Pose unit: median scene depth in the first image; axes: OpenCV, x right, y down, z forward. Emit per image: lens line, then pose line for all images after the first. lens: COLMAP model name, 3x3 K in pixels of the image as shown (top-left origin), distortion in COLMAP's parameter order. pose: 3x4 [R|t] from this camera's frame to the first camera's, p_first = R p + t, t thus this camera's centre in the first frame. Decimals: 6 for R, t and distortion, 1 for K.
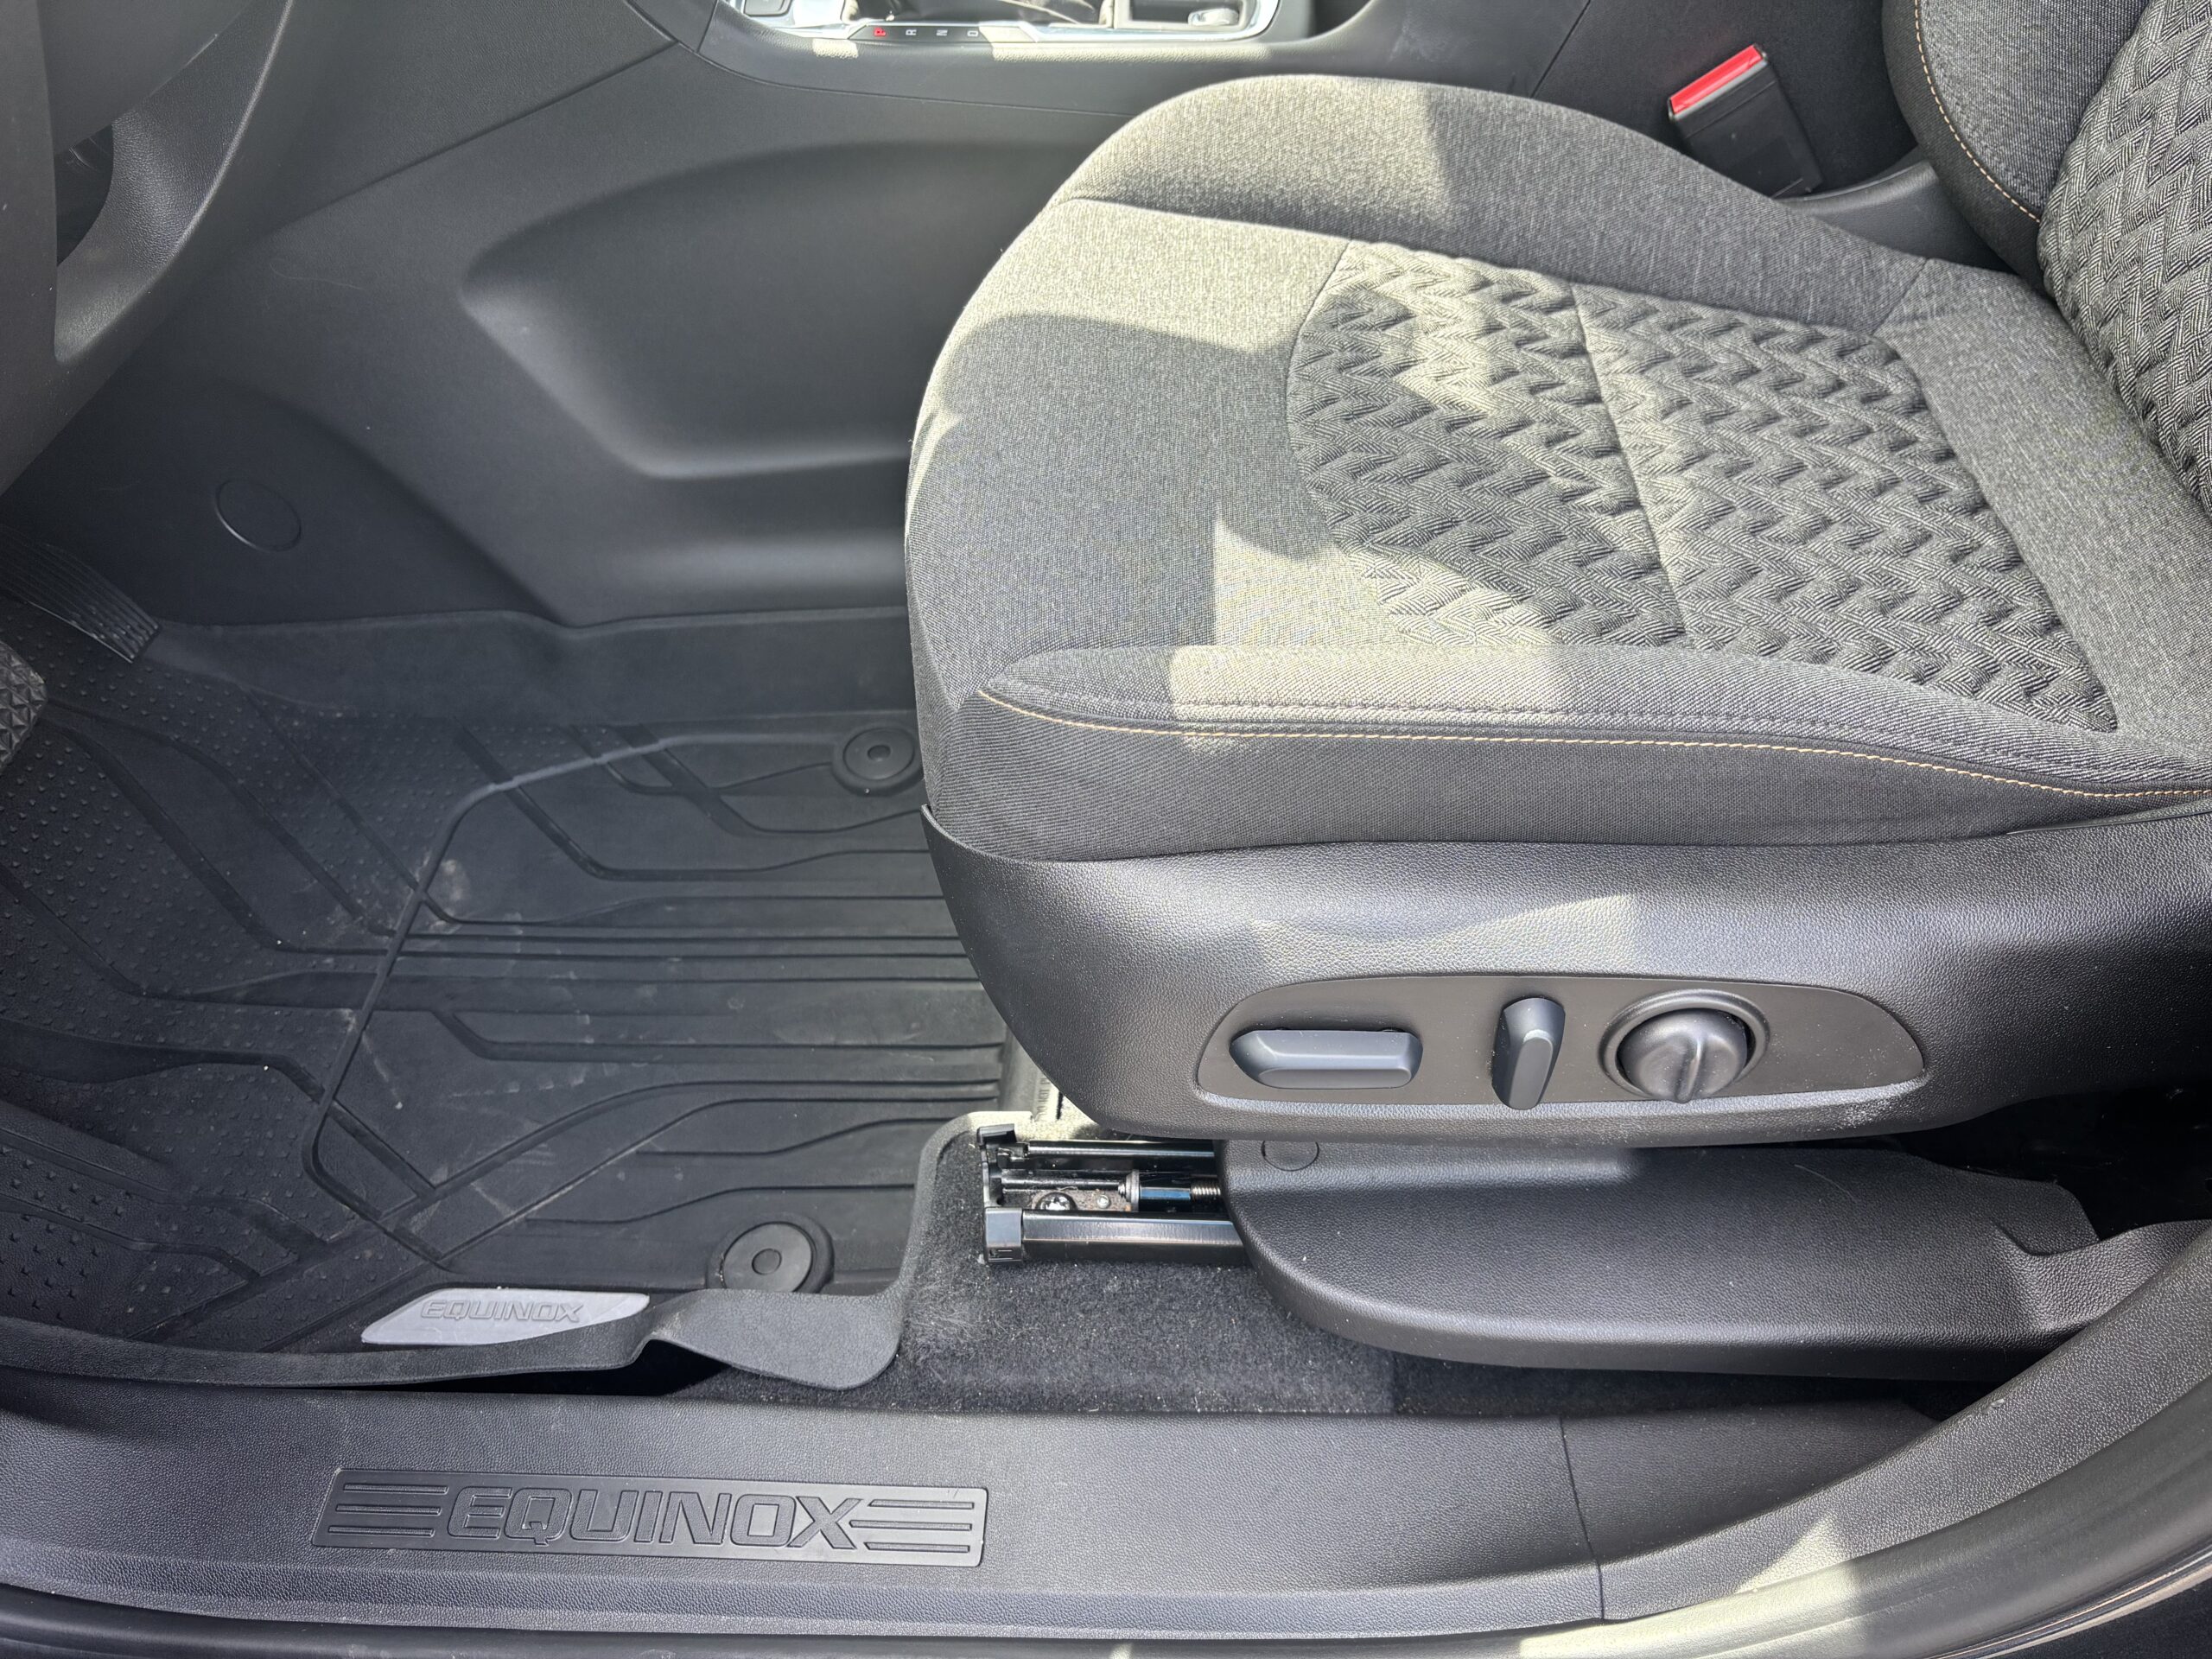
lens RADIAL K [[1676.2, 0, 1091.9], [0, 1676.2, 822.2], [0, 0, 1]] dist [0.013546, -0.004833]
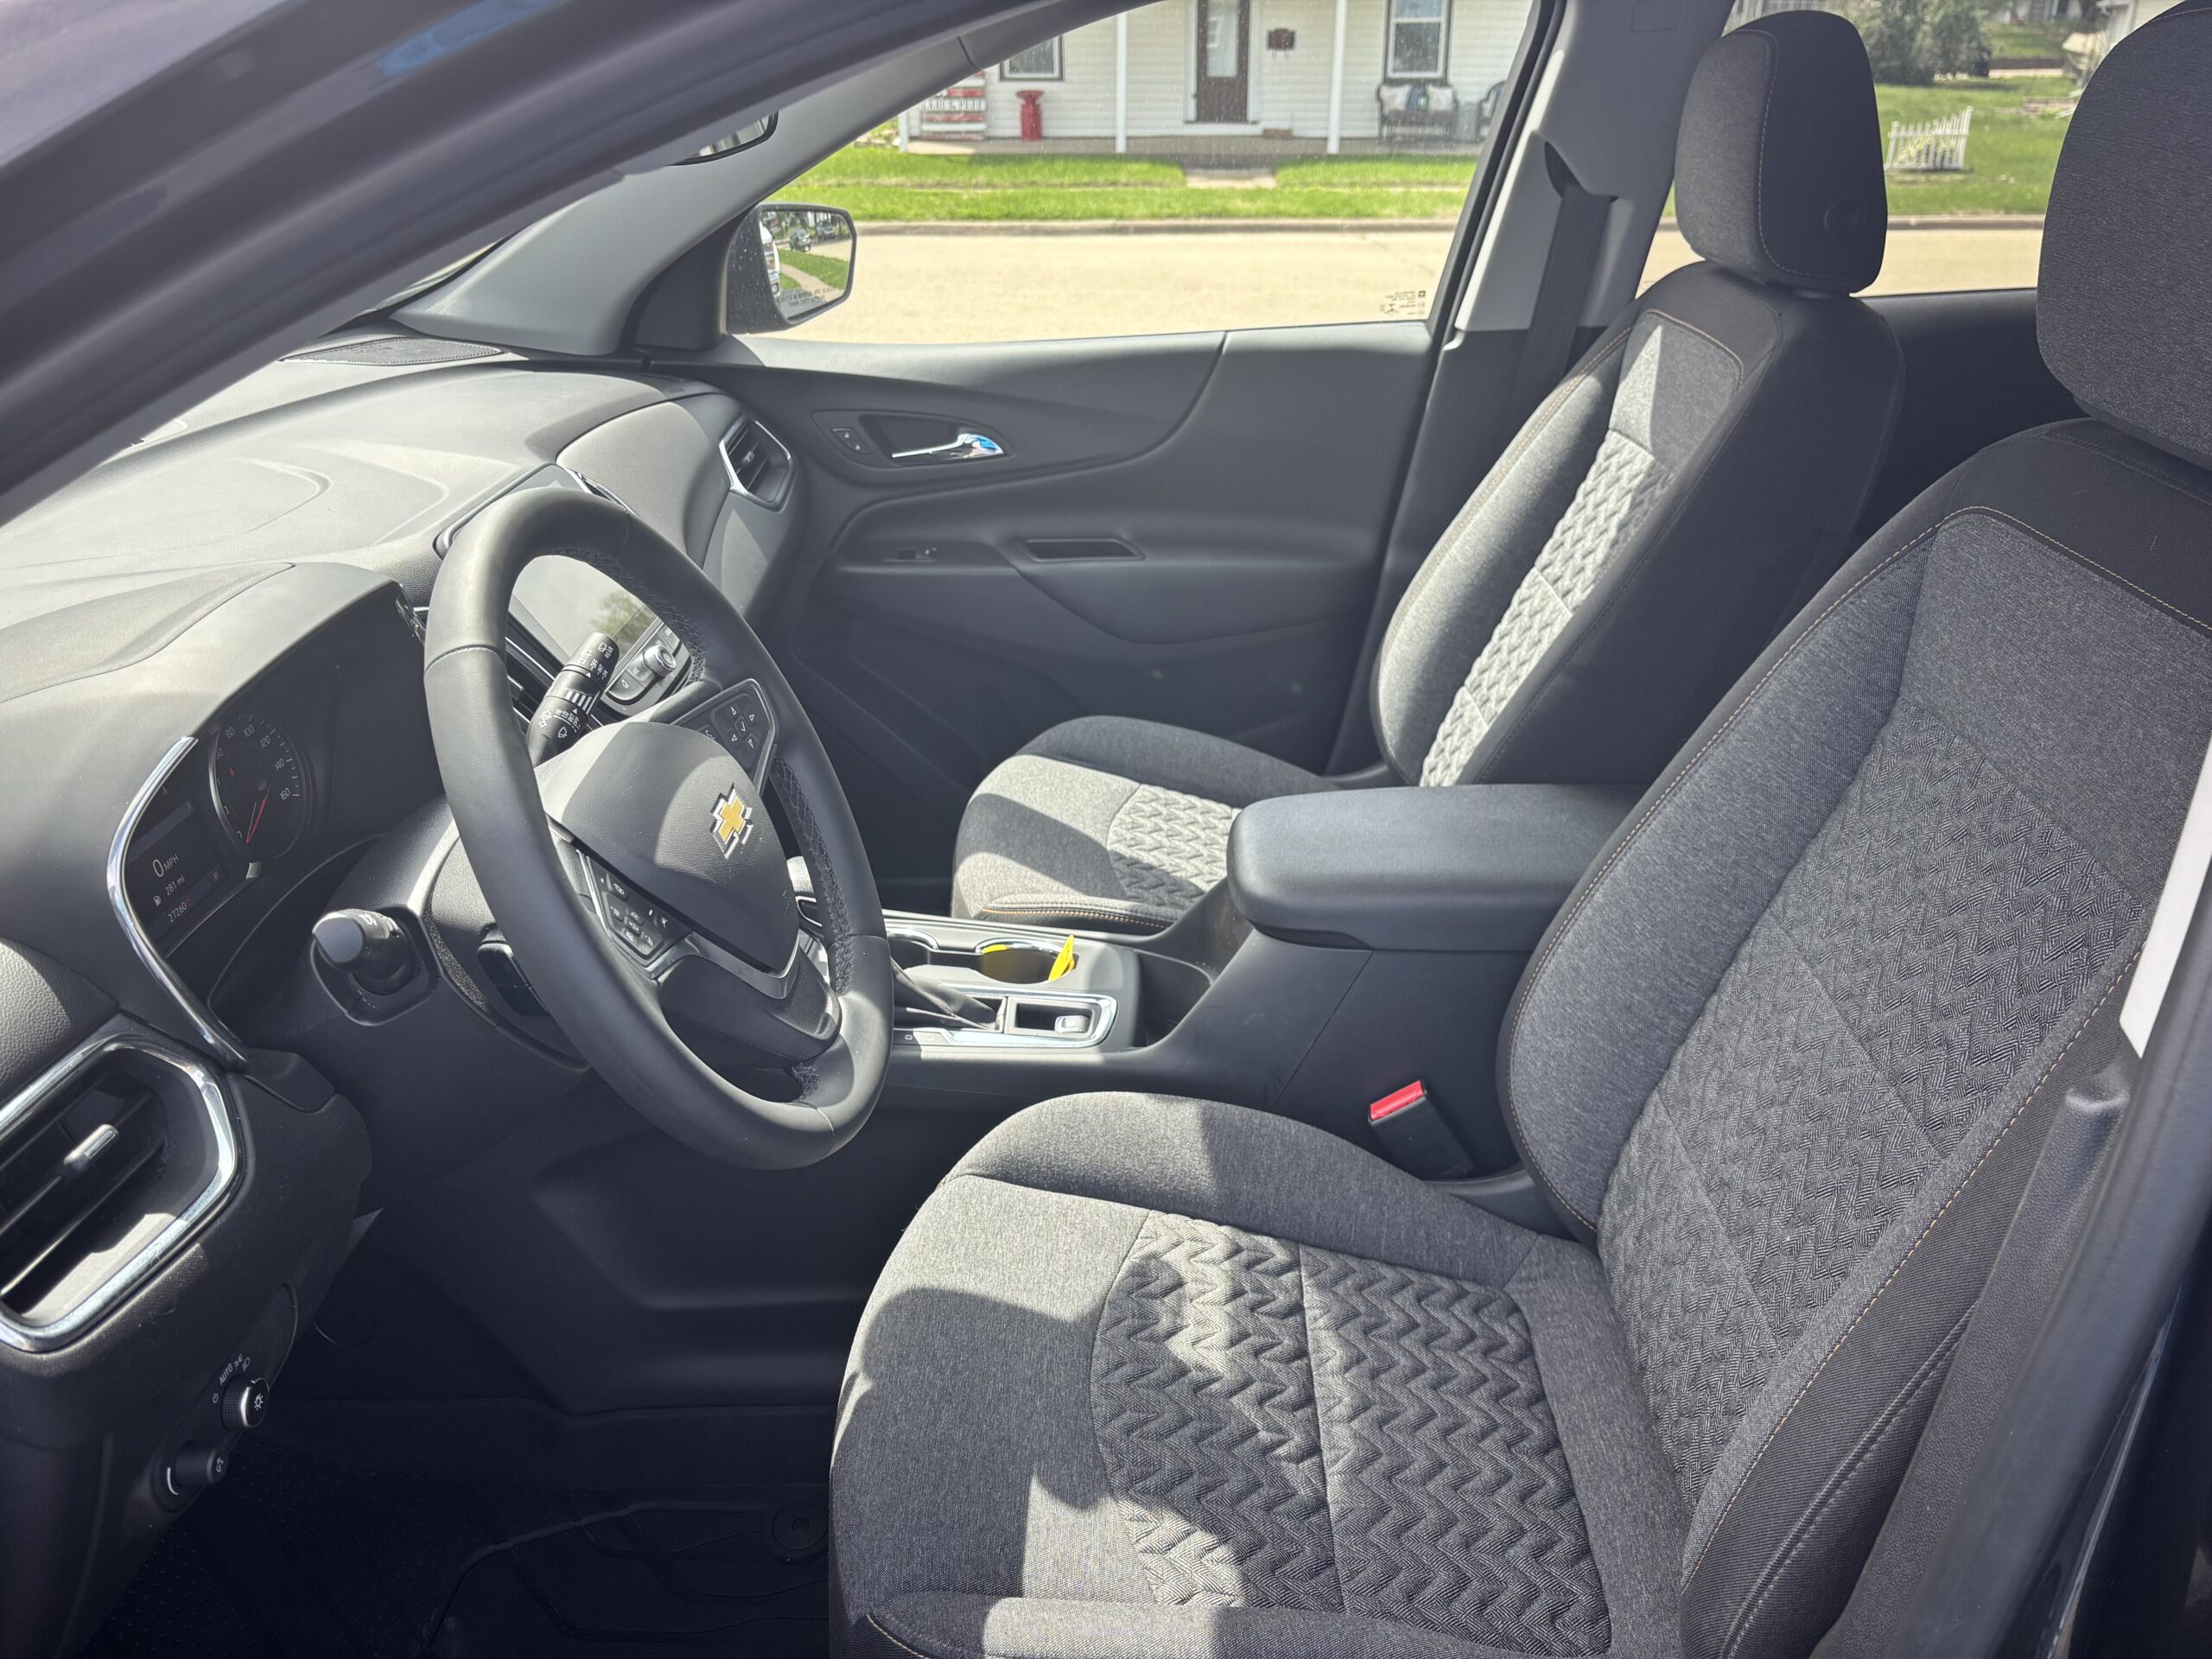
lens RADIAL K [[1676.2, 0, 1091.9], [0, 1676.2, 822.2], [0, 0, 1]] dist [0.013546, -0.004833]
pose [[0.998813, 0.040205, 0.027486, 0.053306], [-0.029490, 0.948422, -0.315636, -0.227794], [-0.038758, 0.314451, 0.948482, -0.575053]]
